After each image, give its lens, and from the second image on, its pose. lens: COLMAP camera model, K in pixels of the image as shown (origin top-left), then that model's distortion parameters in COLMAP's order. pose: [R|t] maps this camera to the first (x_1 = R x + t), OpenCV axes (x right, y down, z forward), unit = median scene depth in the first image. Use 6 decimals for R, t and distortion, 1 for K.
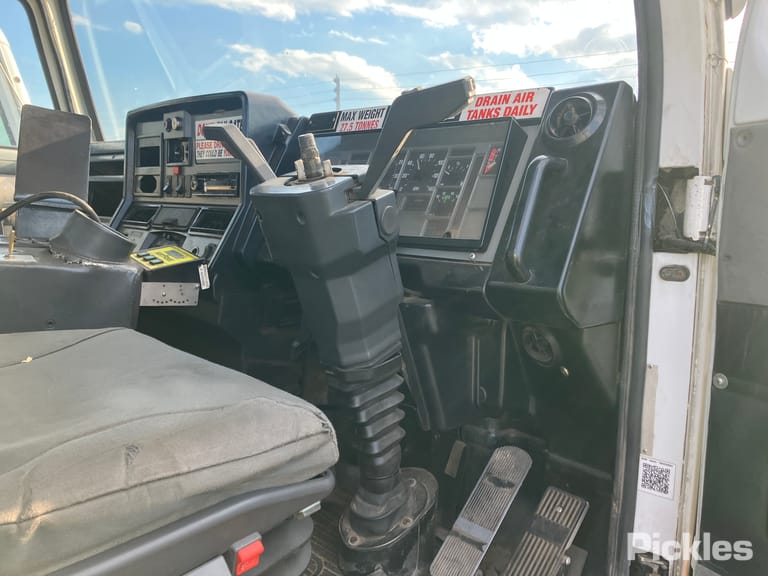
lens RADIAL K [[621.9, 0, 390.3], [0, 621.9, 287.2], [0, 0, 1]] dist [0.047062, -0.035729]
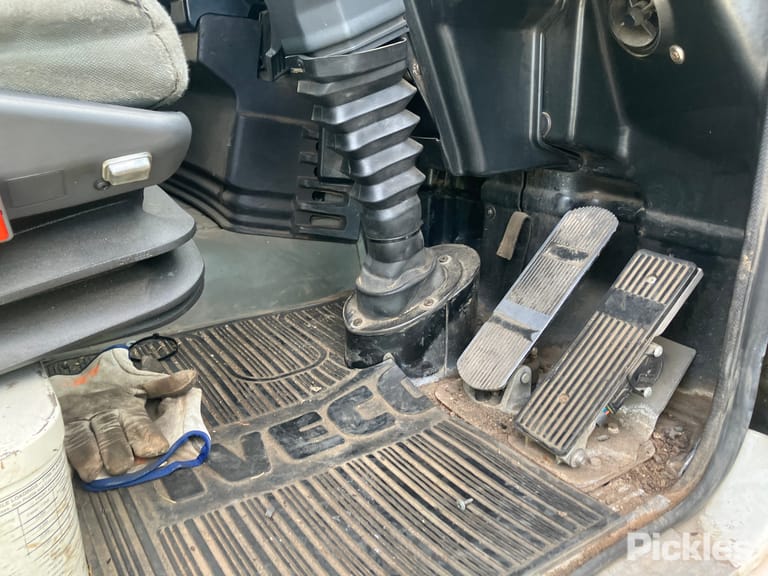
lens RADIAL K [[621.9, 0, 378.9], [0, 621.9, 284.0], [0, 0, 1]] dist [0.047062, -0.035729]
pose [[0.976186, 0.020385, -0.215975, 0.129829], [0.021616, 0.981480, 0.190341, 0.222283], [0.215855, -0.190477, 0.957667, 0.306796]]
